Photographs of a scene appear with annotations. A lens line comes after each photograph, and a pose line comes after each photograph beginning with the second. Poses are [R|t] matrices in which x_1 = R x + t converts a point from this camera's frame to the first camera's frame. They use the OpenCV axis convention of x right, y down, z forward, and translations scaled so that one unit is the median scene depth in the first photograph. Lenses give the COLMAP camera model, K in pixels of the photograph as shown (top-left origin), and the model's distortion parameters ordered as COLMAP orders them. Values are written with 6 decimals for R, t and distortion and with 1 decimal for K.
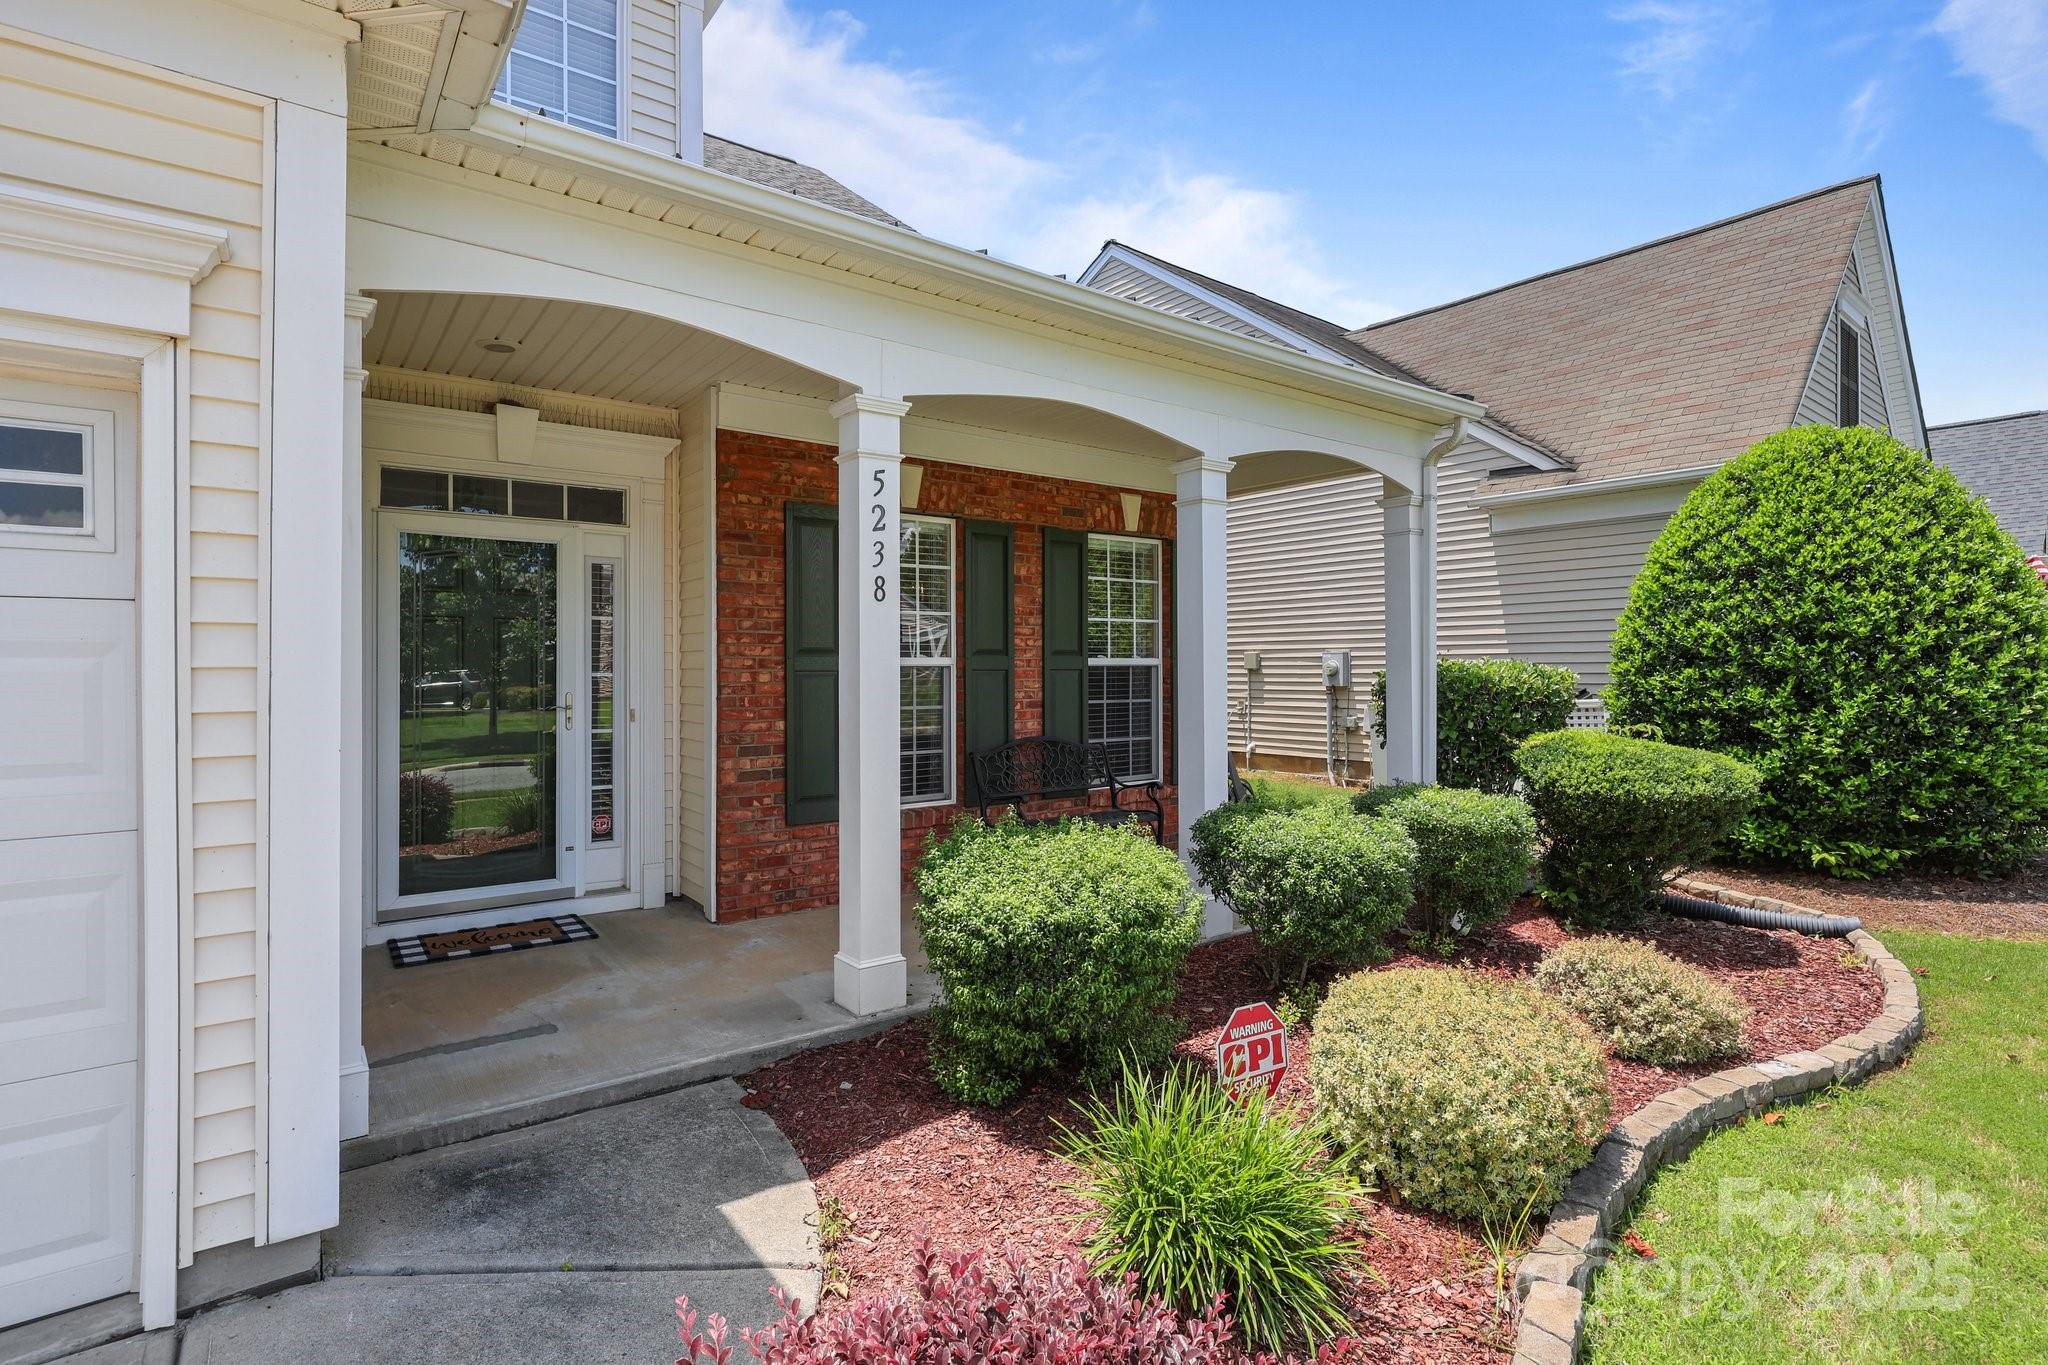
lens RADIAL K [[998.3, 0, 1027.1], [0, 998.3, 670.8], [0, 0, 1]] dist [0.003922, 0.000509]
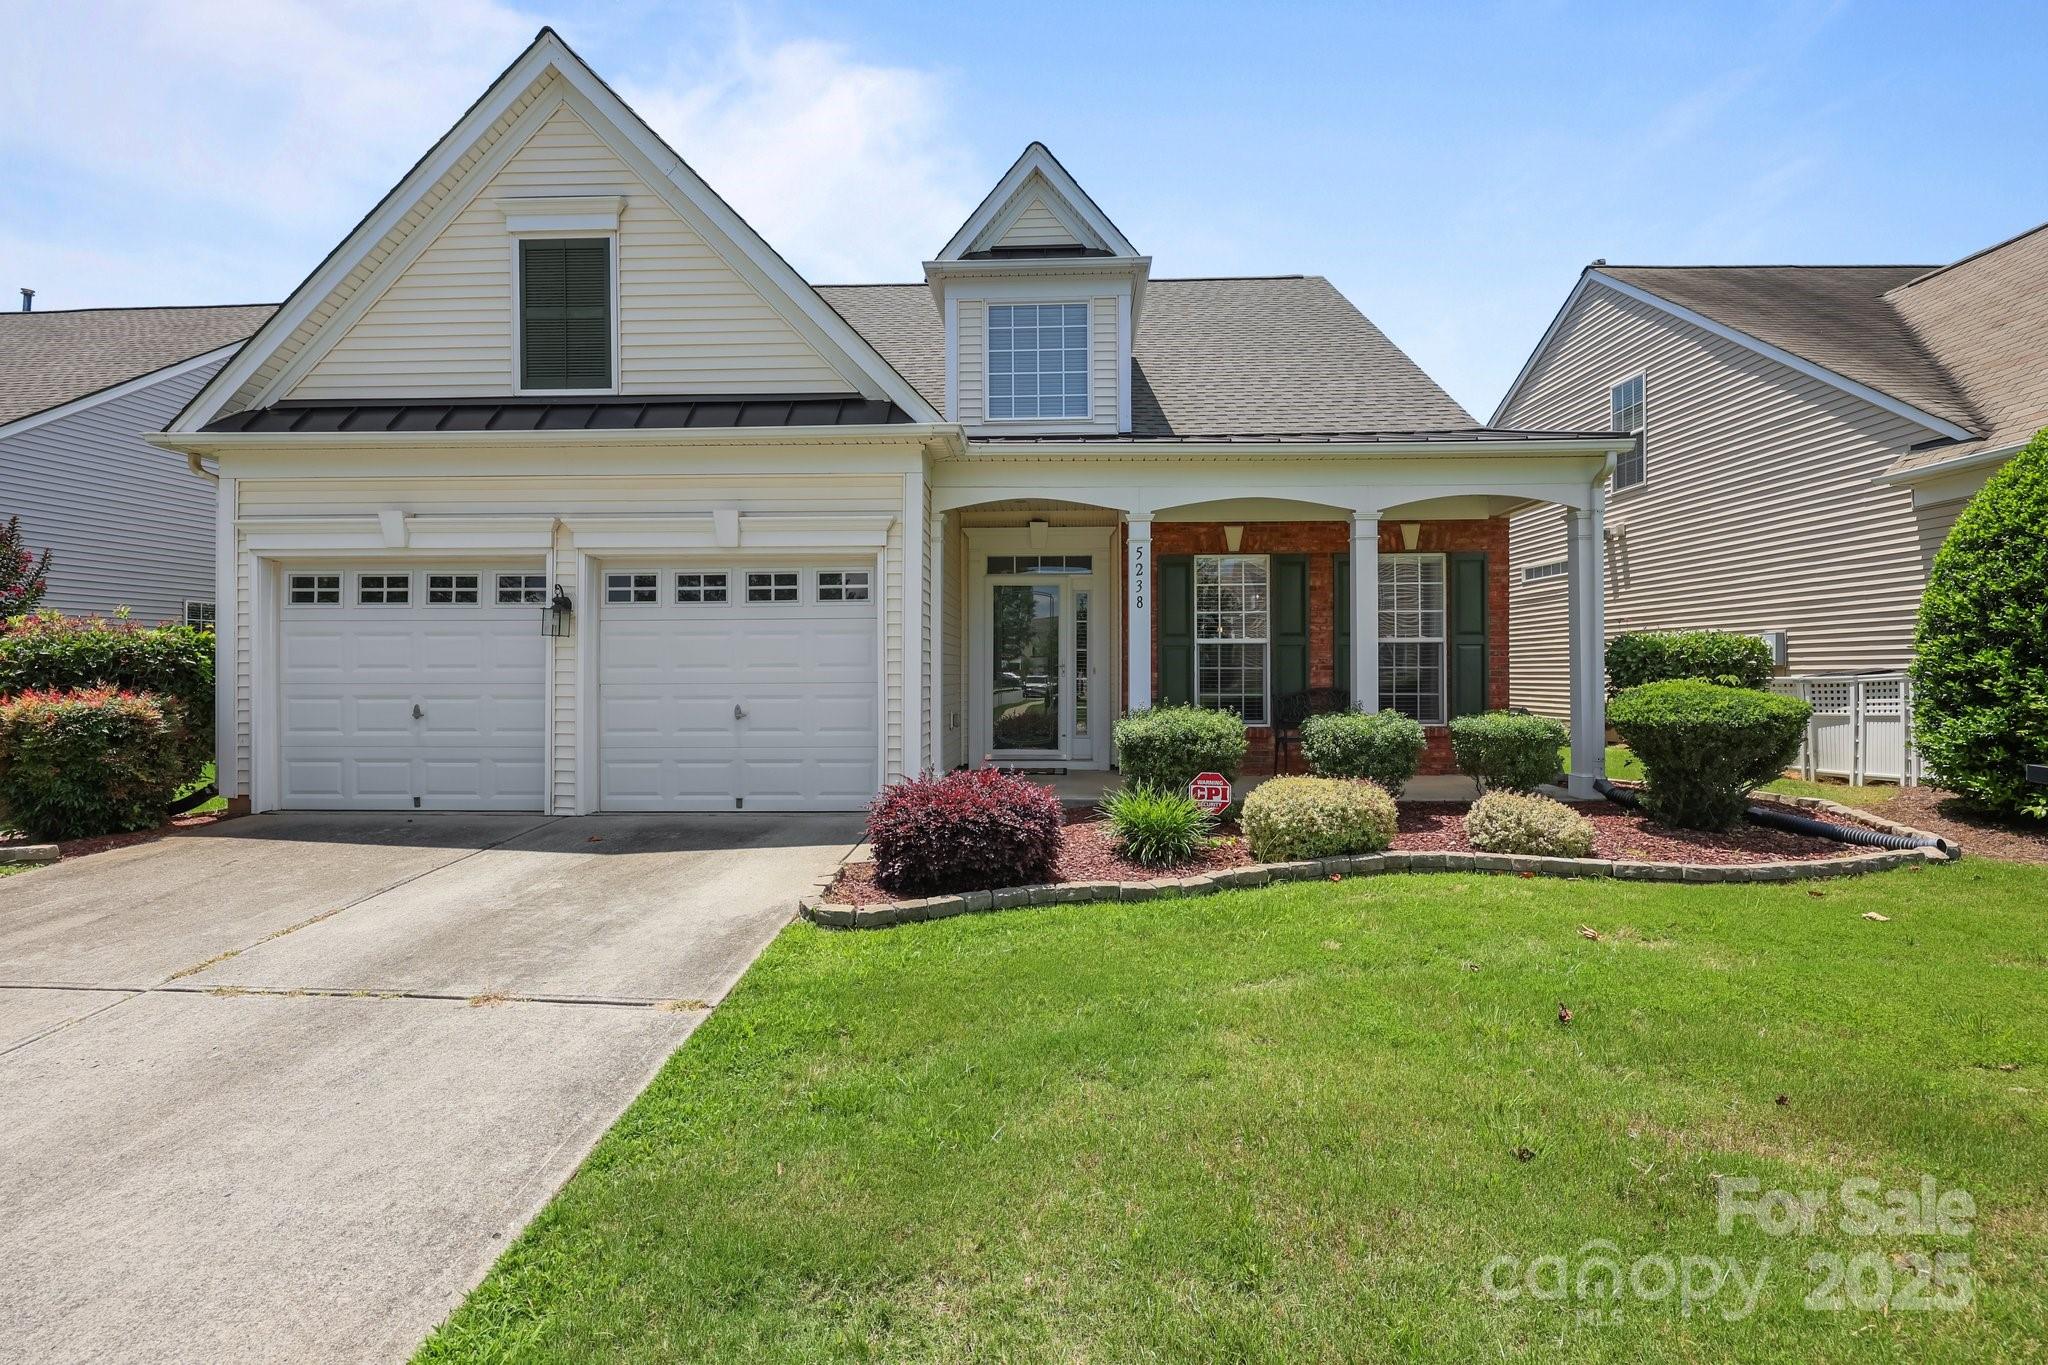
lens RADIAL K [[959.6, 0, 1024.0], [0, 959.6, 682.5], [0, 0, 1]] dist [0.001510, 0.000275]
pose [[0.776601, 0.006011, -0.629964, 0.698545], [-0.001274, 0.999967, 0.007971, 0.054443], [0.629992, -0.005387, 0.776583, -0.557182]]
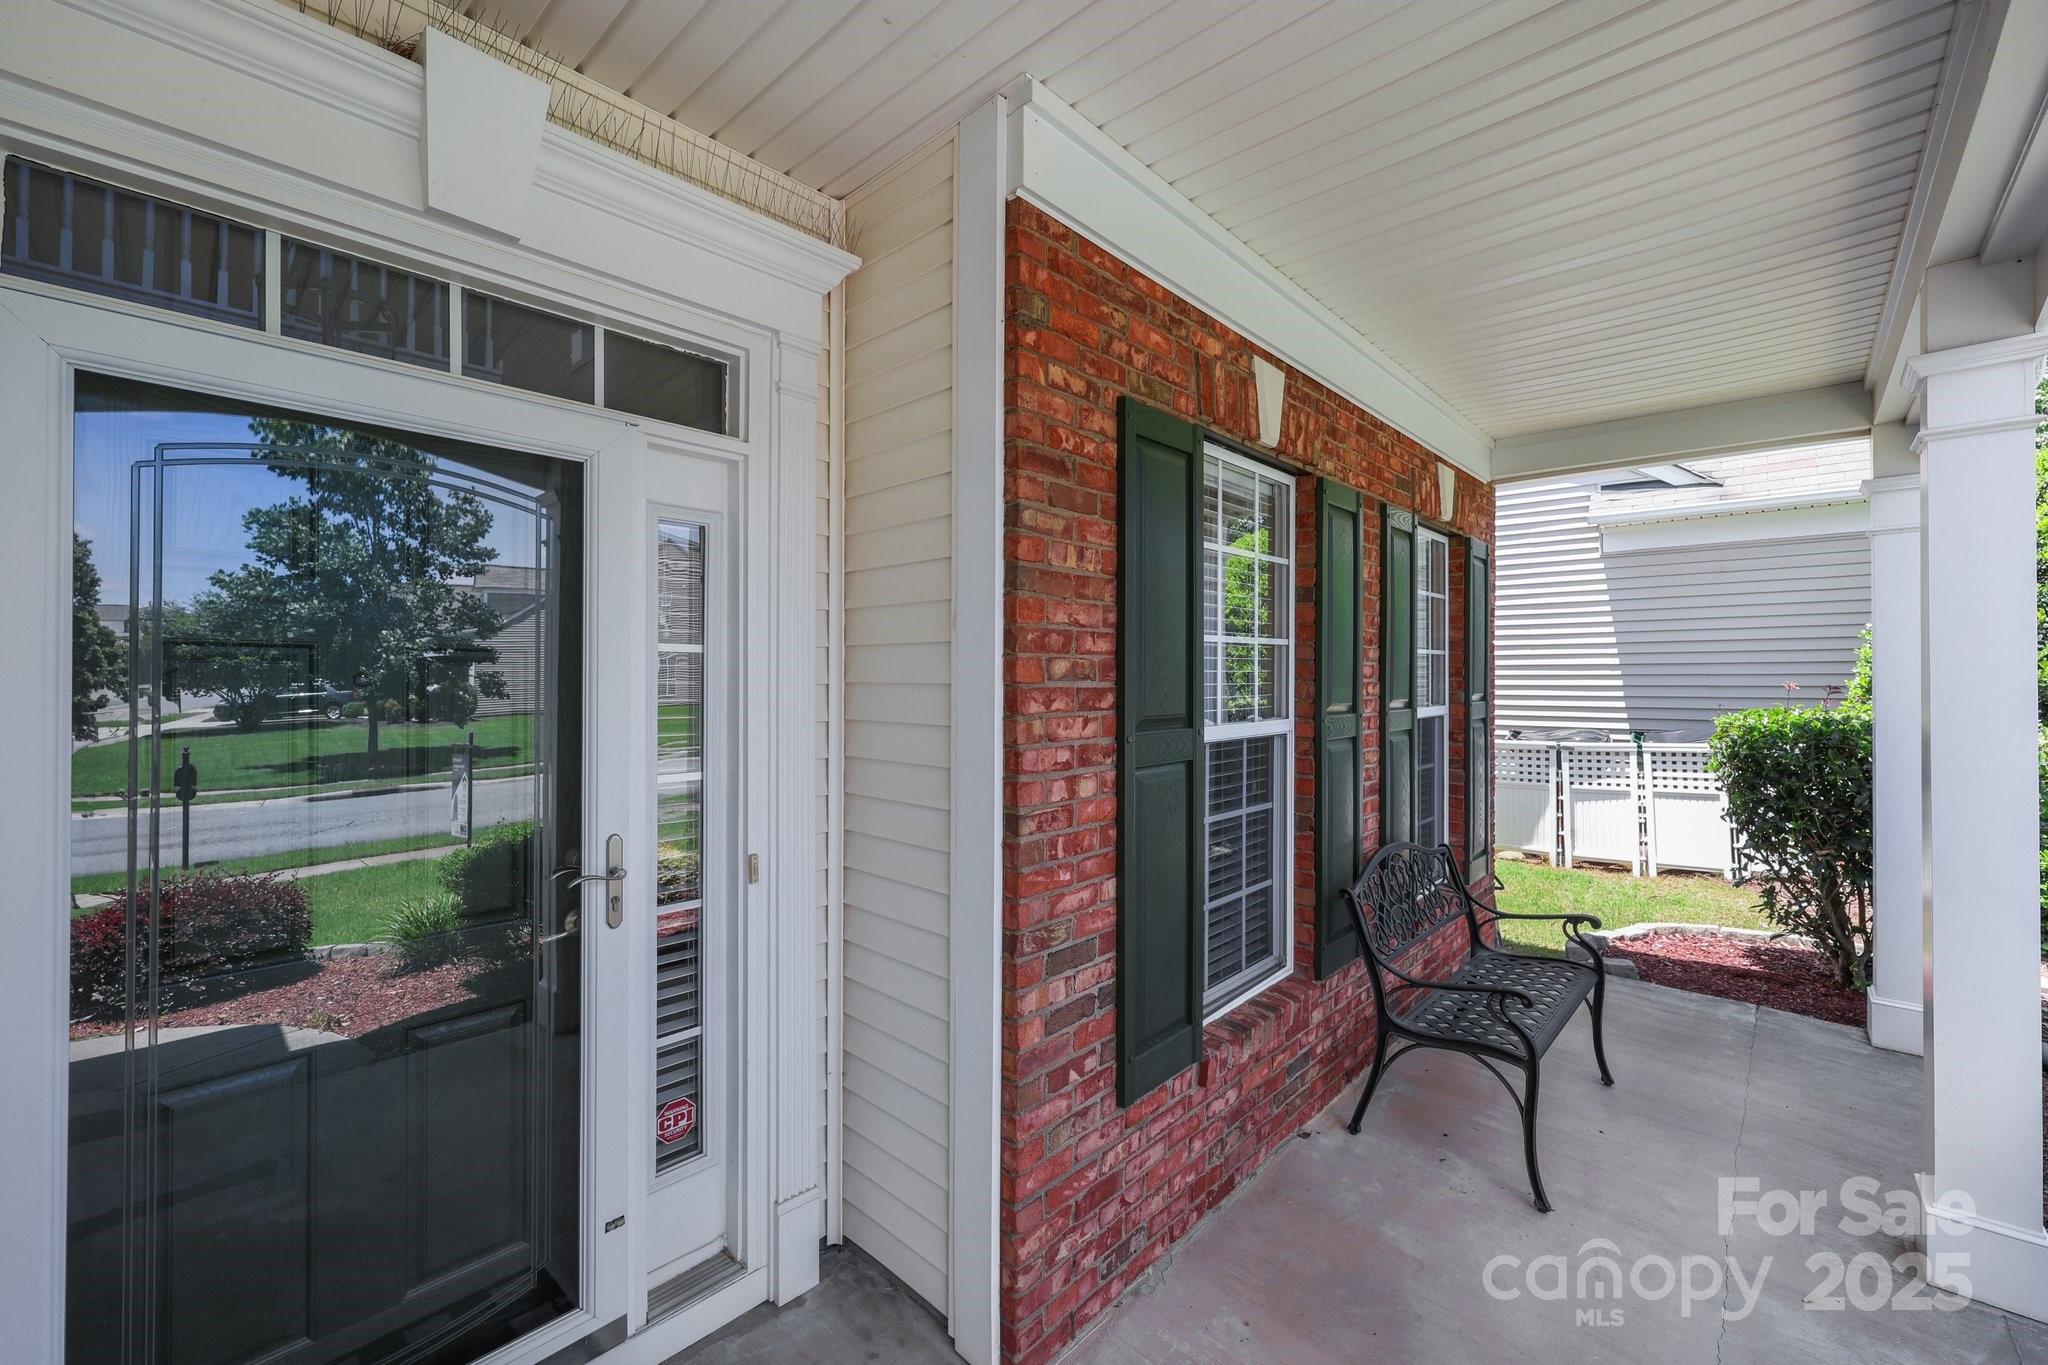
lens RADIAL K [[829.5, 0, 1027.7], [0, 829.5, 676.3], [0, 0, 1]] dist [0.001142, 0.000051]
pose [[0.983409, 0.004454, 0.181348, -0.352511], [-0.004458, 0.999990, -0.000386, -0.041811], [-0.181348, -0.000429, 0.983419, 0.635405]]
